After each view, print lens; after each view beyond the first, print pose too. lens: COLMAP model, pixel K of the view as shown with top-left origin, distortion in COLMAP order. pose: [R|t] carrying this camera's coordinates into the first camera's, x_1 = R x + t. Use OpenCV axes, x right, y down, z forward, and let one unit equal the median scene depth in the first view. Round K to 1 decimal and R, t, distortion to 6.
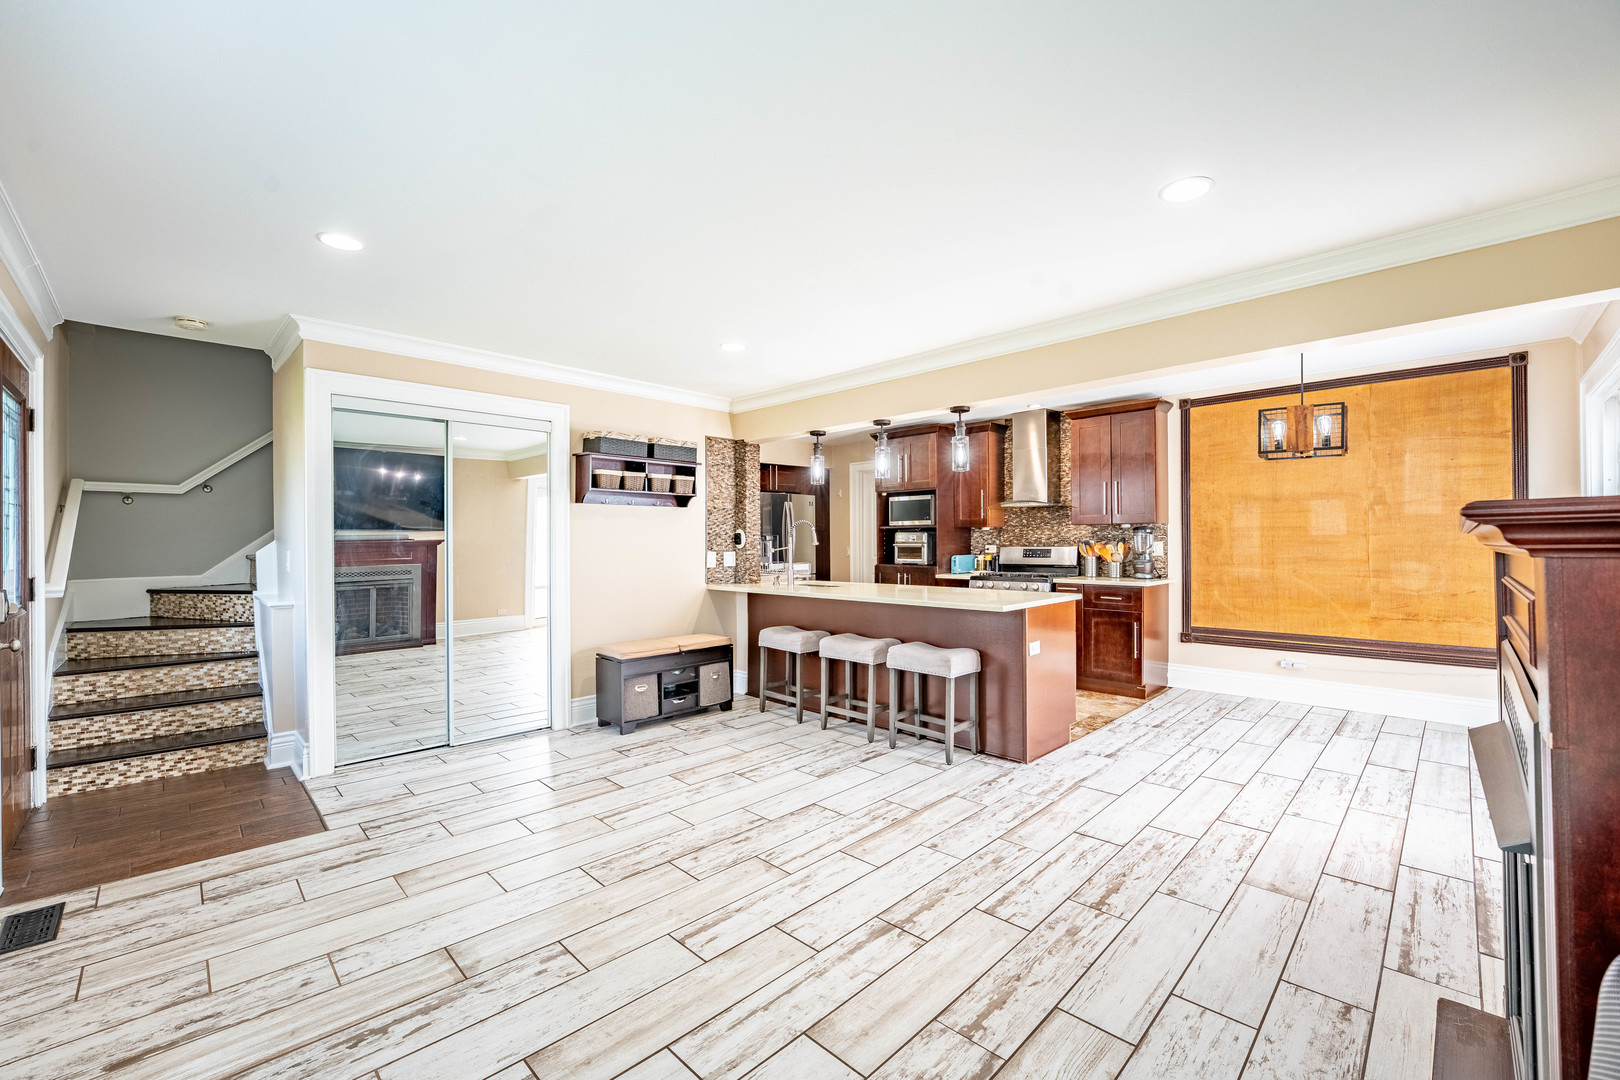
lens RADIAL K [[653.9, 0, 810.0], [0, 653.9, 540.0], [0, 0, 1]] dist [0.000213, 0.000001]
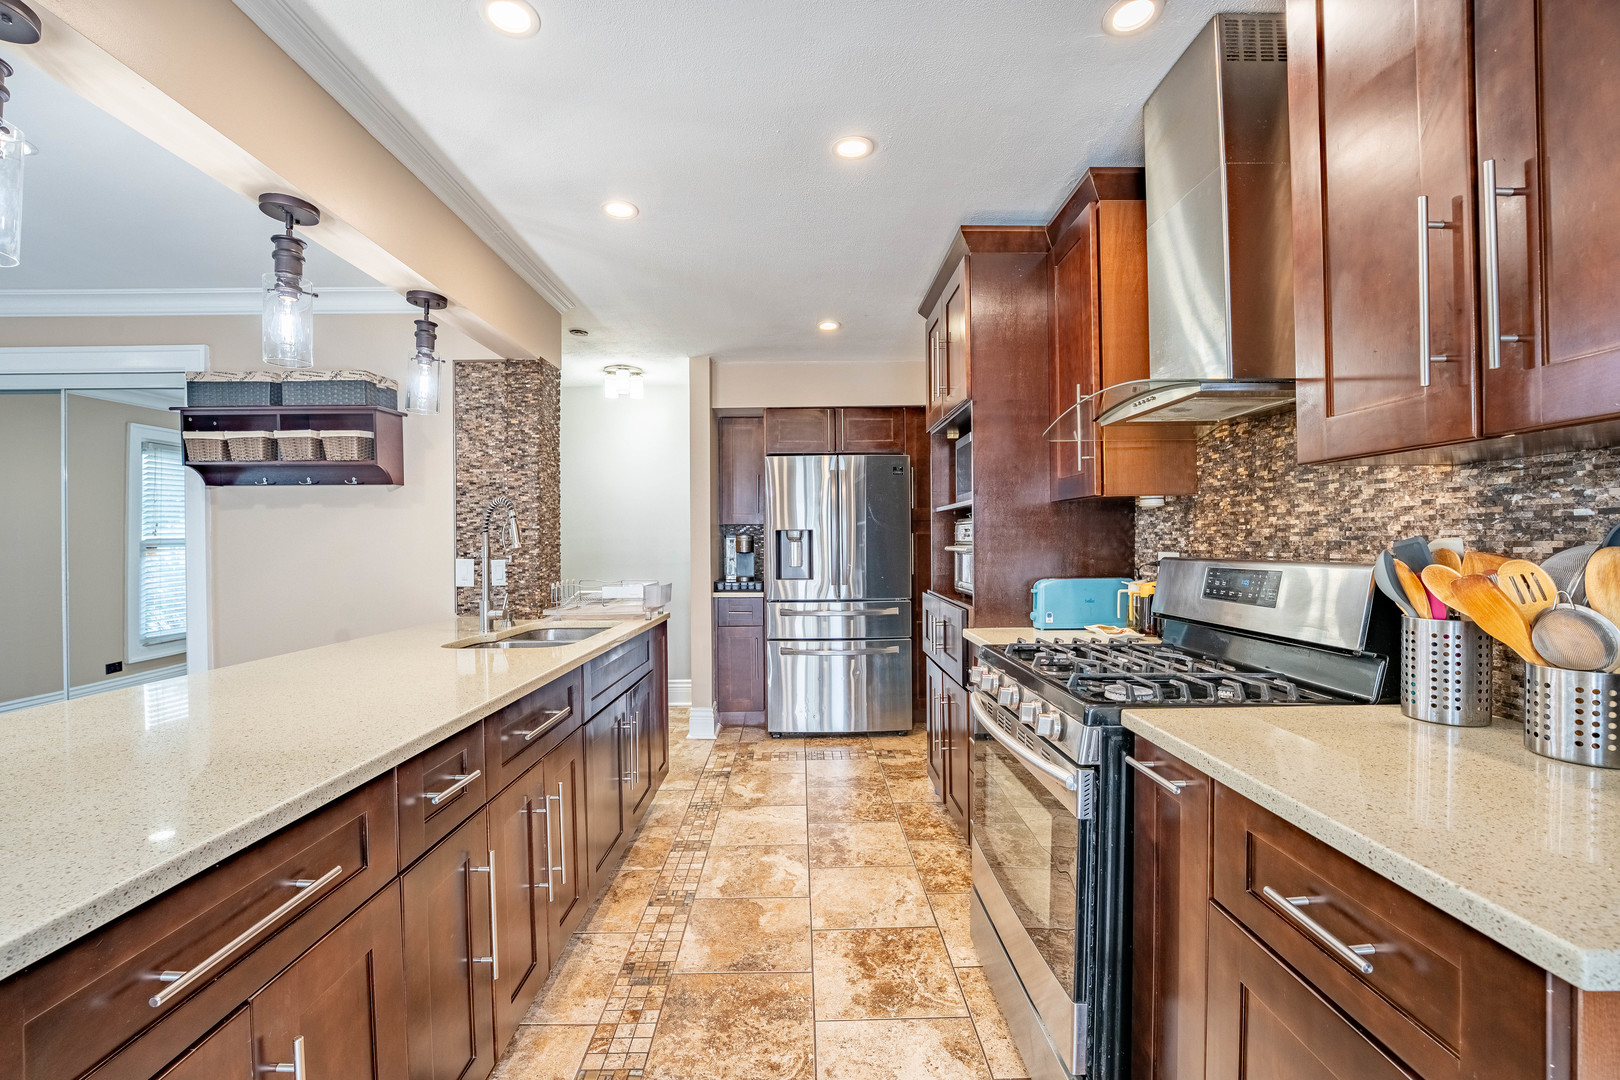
lens RADIAL K [[671.1, 0, 810.0], [0, 671.1, 540.0], [0, 0, 1]] dist [-0.000867, -0.000075]
pose [[0.718491, -0.001205, -0.695535, 0.436271], [0.006048, 0.999972, 0.004515, -0.000878], [0.695509, -0.007451, 0.718478, 0.718768]]
